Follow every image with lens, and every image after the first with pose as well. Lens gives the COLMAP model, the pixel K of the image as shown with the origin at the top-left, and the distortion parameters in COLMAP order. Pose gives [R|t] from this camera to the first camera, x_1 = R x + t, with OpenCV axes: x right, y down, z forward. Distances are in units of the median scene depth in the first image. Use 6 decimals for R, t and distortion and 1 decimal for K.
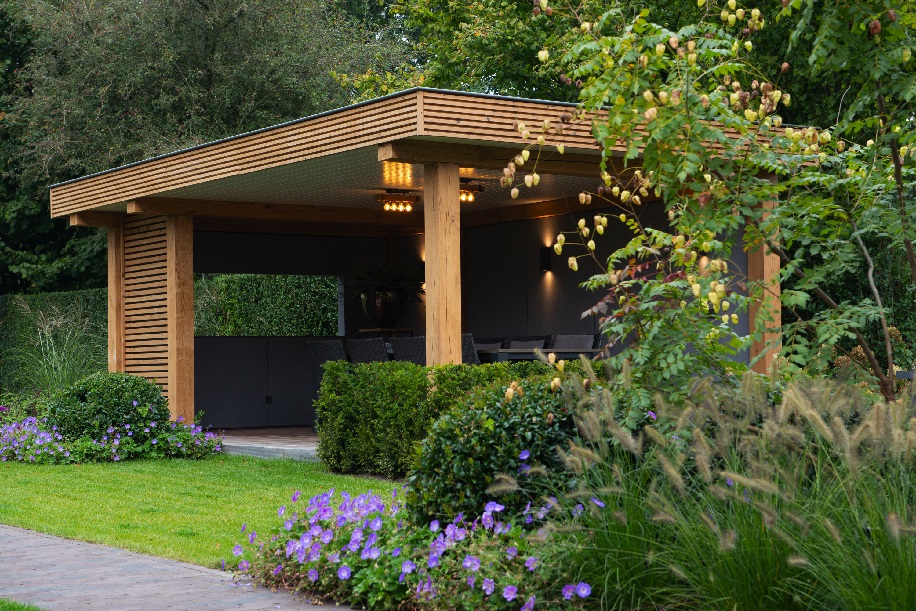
lens RADIAL K [[1640.3, 0, 458.0], [0, 1640.3, 305.5], [0, 0, 1]] dist [0.114157, 0.012063]
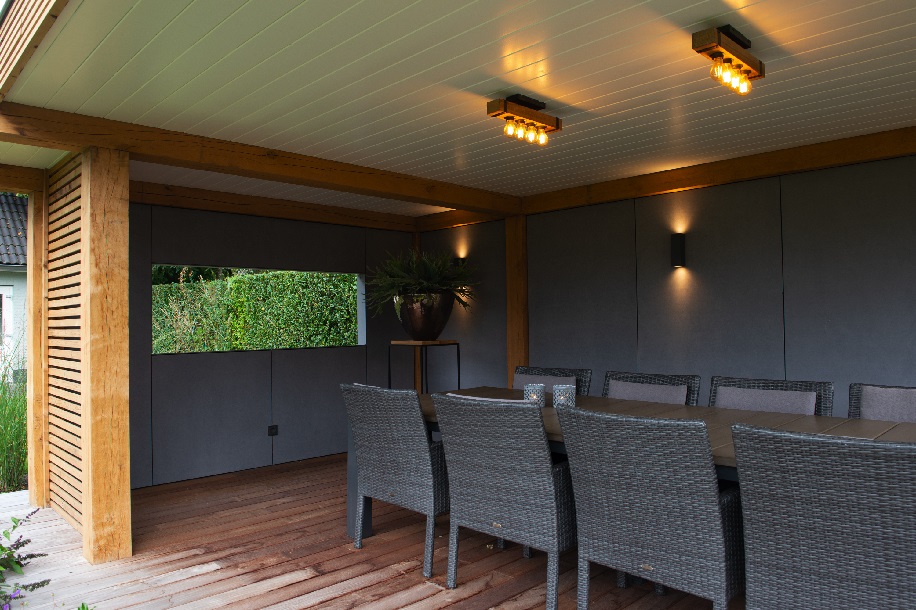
lens RADIAL K [[650.7, 0, 469.2], [0, 650.7, 305.3], [0, 0, 1]] dist [-0.050070, -0.003615]
pose [[0.985651, 0.006652, 0.168664, -0.085499], [-0.008911, 0.999880, 0.012641, -0.007679], [-0.168560, -0.013962, 0.985593, 0.772426]]
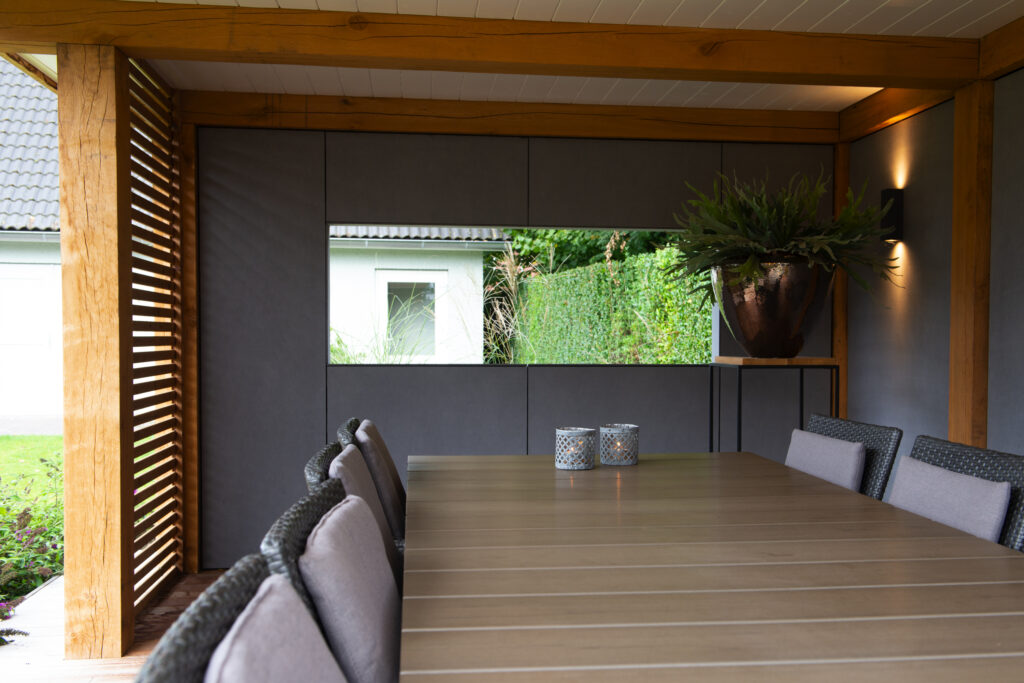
lens RADIAL K [[1125.3, 0, 565.6], [0, 1125.3, 373.4], [0, 0, 1]] dist [0.040732, -0.005367]
pose [[0.888808, 0.035895, -0.456871, 0.041143], [-0.000504, 0.997004, 0.077350, -0.003322], [0.458279, -0.068519, 0.886163, 0.823805]]
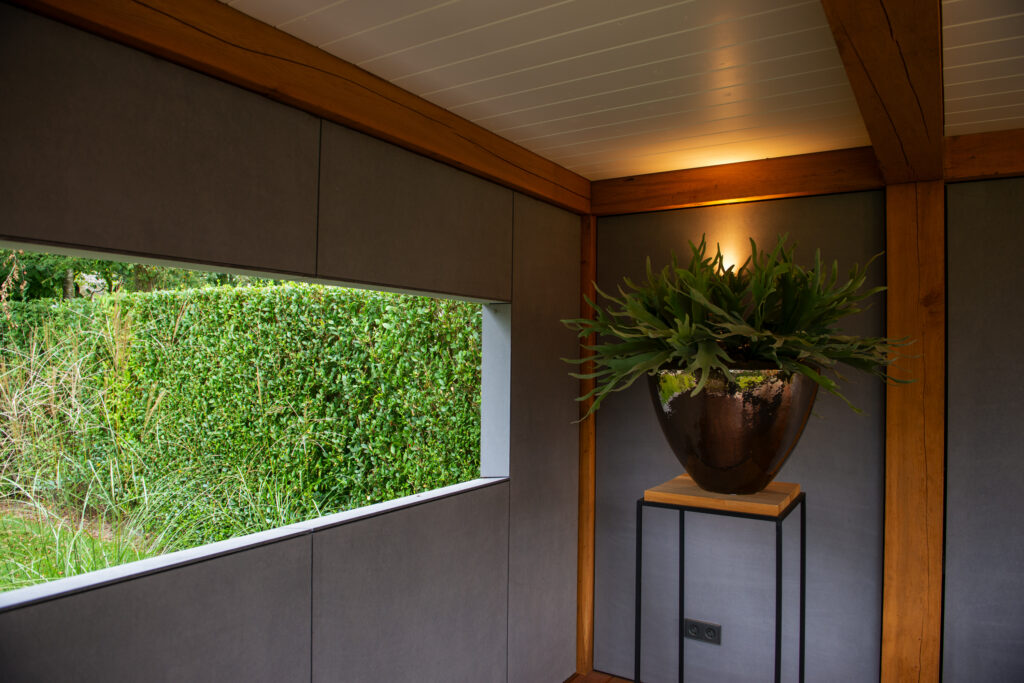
lens RADIAL K [[701.0, 0, 512.0], [0, 701.0, 341.5], [0, 0, 1]] dist [-0.054960, -0.002300]
pose [[0.923022, 0.033480, 0.383287, -0.147026], [-0.041543, 0.999055, 0.012775, -0.013847], [-0.382497, -0.027714, 0.923541, 1.010384]]
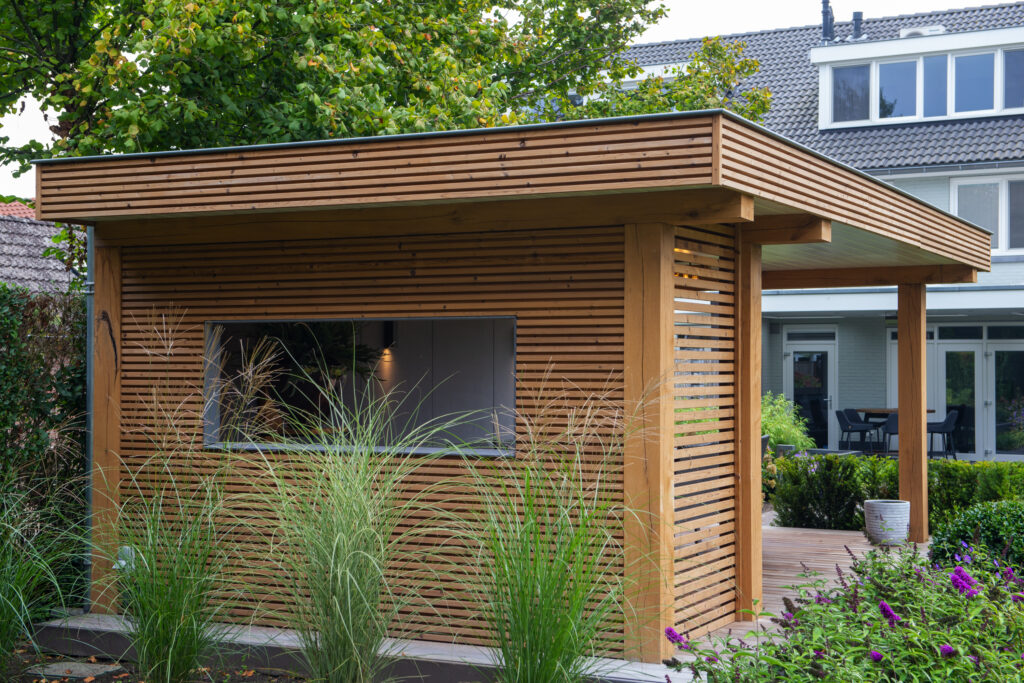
lens RADIAL K [[1498.4, 0, 512.0], [0, 1498.4, 341.5], [0, 0, 1]] dist [0.136896, 0.034516]
pose [[-0.470328, 0.032300, 0.881900, -0.610951], [-0.028174, 0.998271, -0.051588, 0.010423], [-0.882042, -0.049110, -0.468605, 1.330949]]
